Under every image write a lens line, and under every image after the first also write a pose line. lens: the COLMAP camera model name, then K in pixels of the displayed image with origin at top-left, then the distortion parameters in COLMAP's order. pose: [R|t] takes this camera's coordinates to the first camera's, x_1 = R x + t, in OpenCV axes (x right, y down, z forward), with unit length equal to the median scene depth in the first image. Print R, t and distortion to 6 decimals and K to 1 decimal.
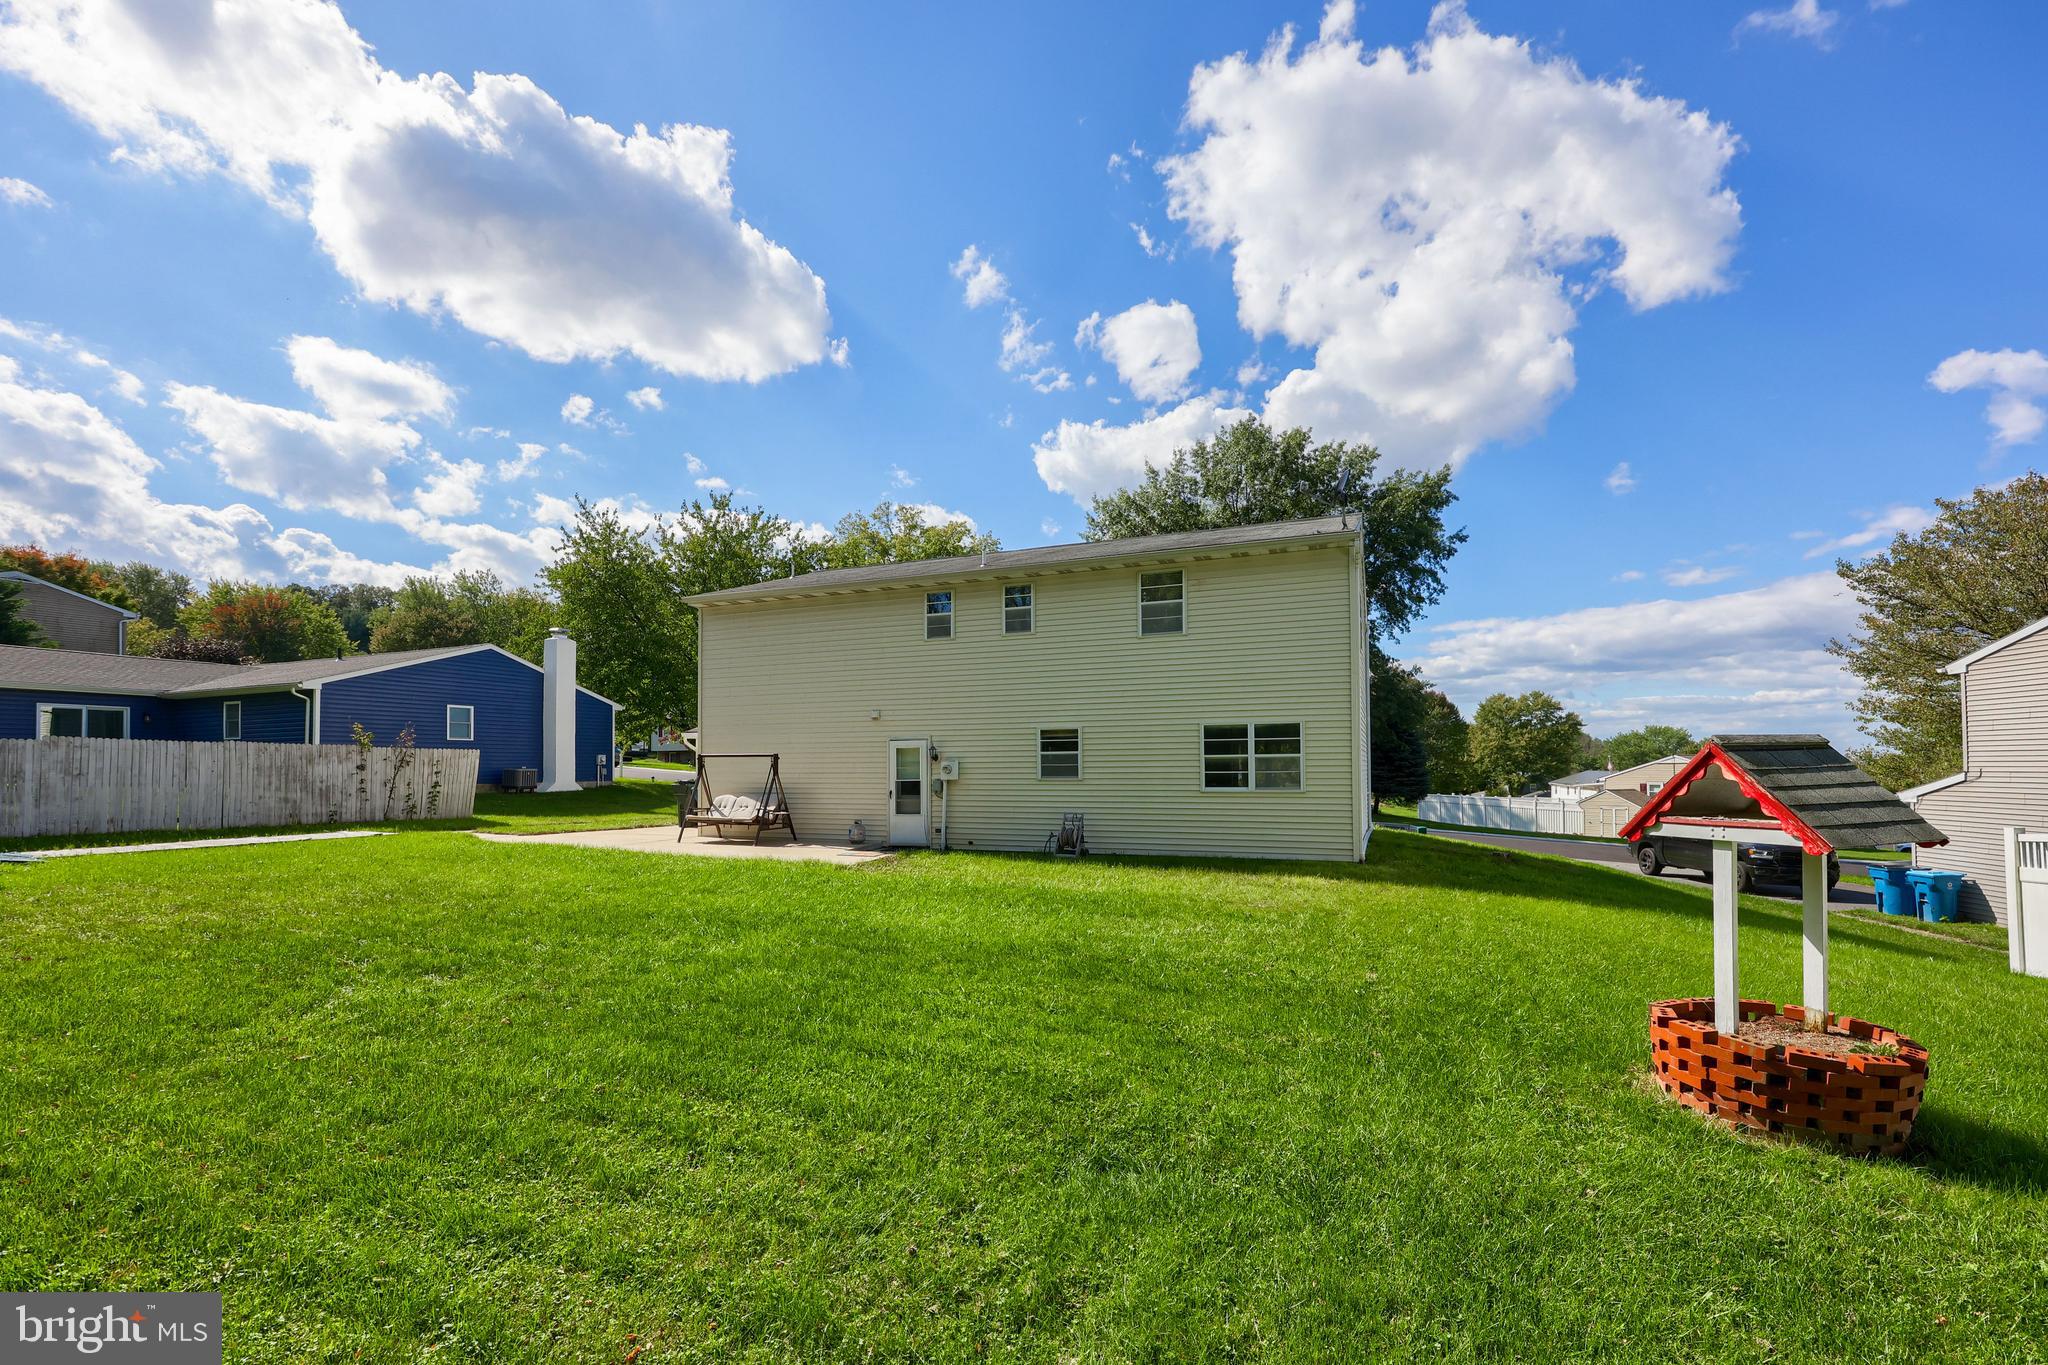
lens RADIAL K [[856.2, 0, 1053.3], [0, 856.2, 720.9], [0, 0, 1]] dist [-0.003776, -0.000113]
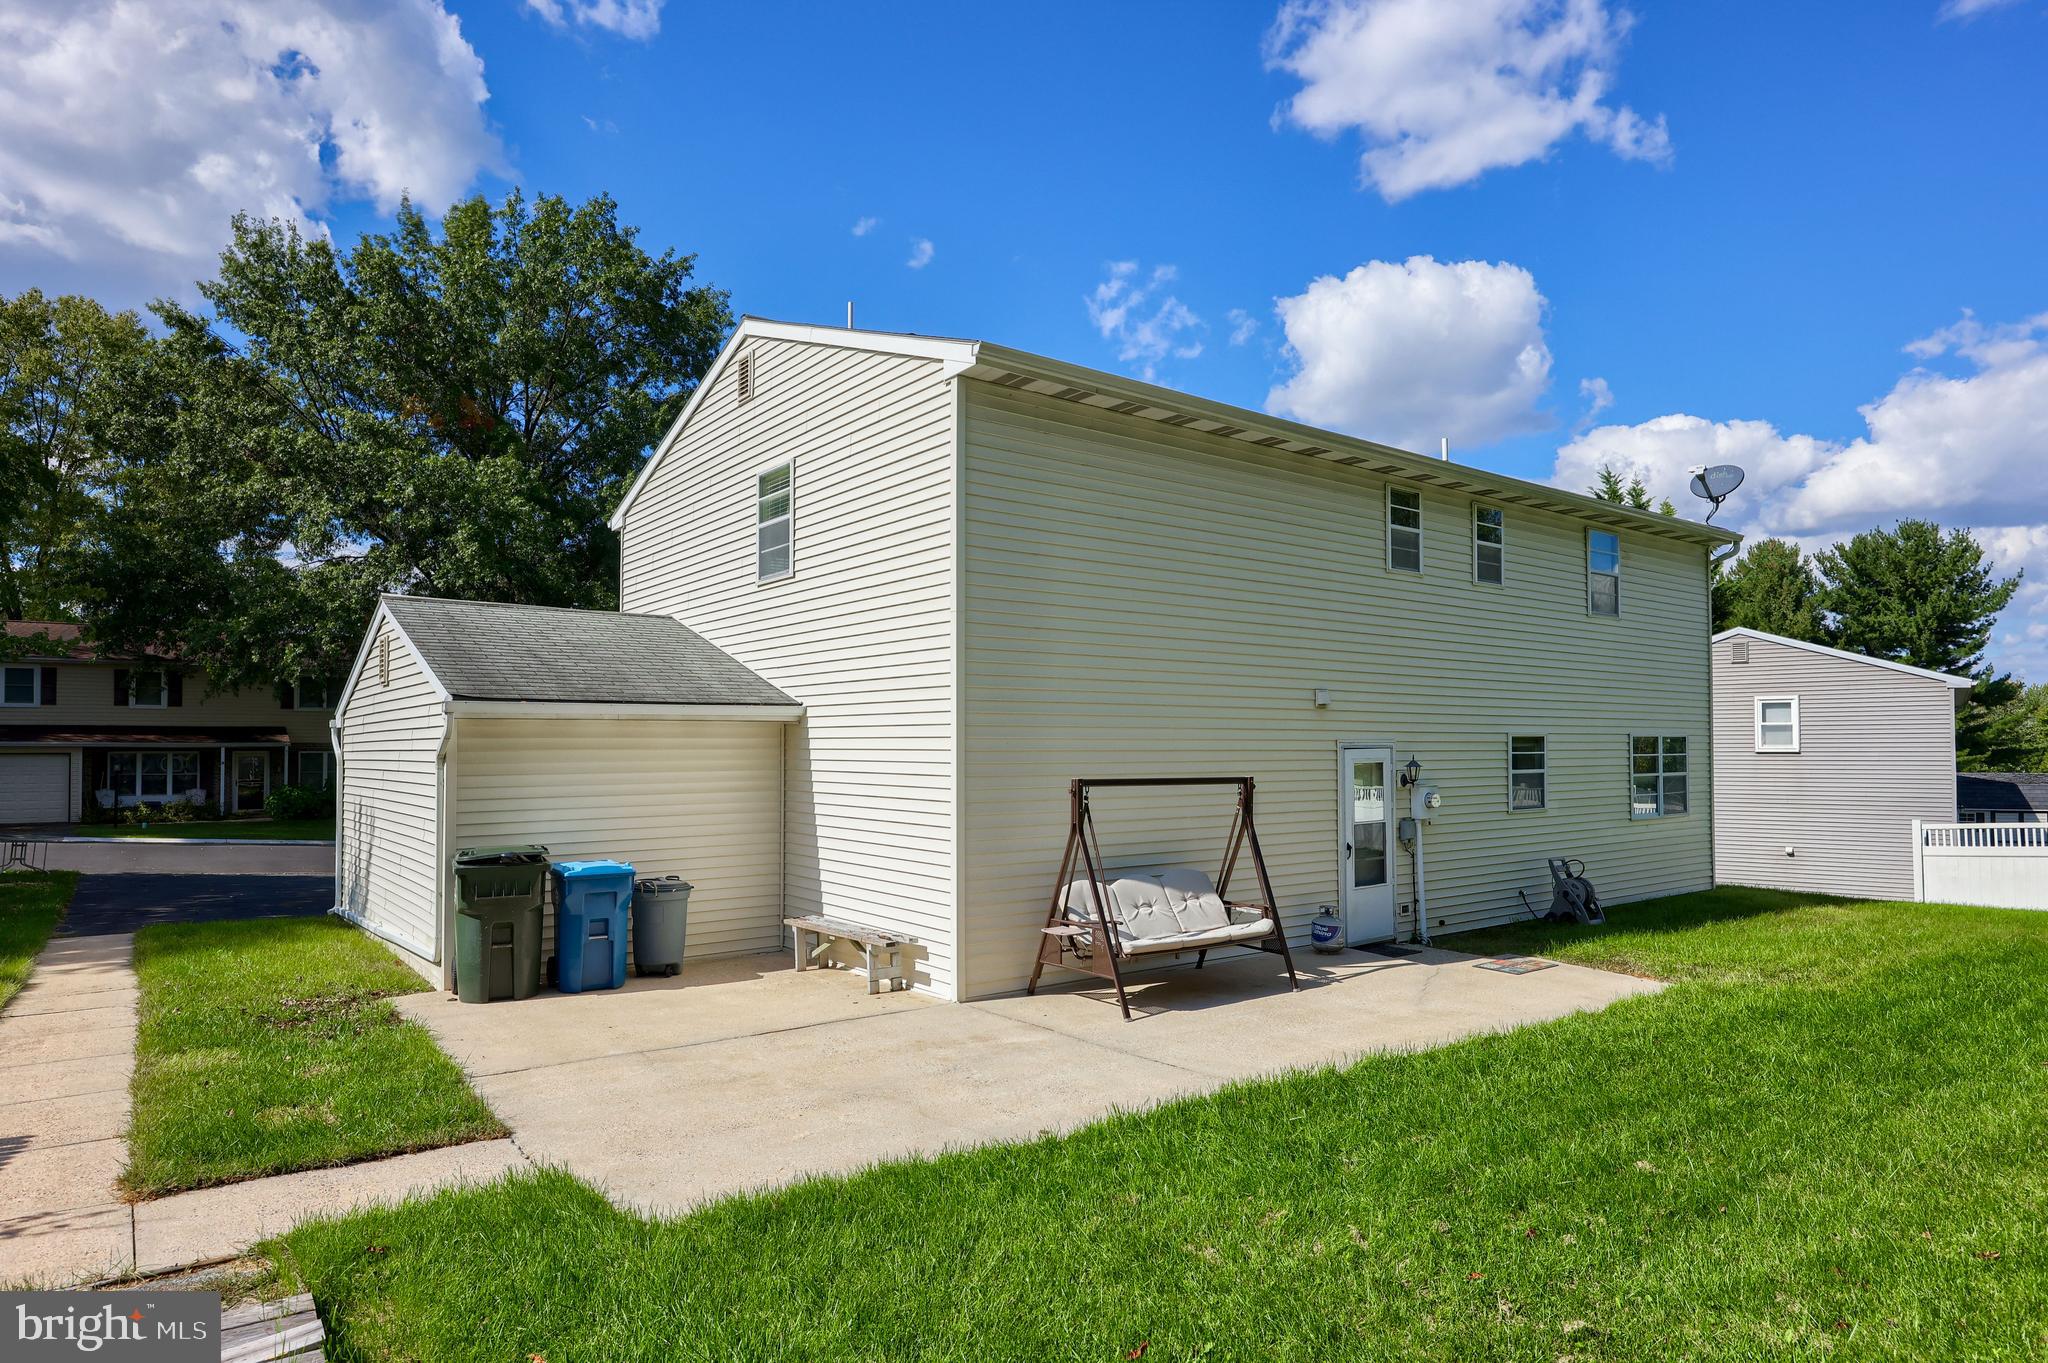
lens RADIAL K [[1169.3, 0, 1024.0], [0, 1169.3, 681.5], [0, 0, 1]] dist [-0.000571, -0.000343]
pose [[0.531885, 0.053096, 0.845150, -0.910345], [-0.046771, 0.998351, -0.033286, 0.014625], [-0.845524, -0.021824, 0.533491, 0.782081]]
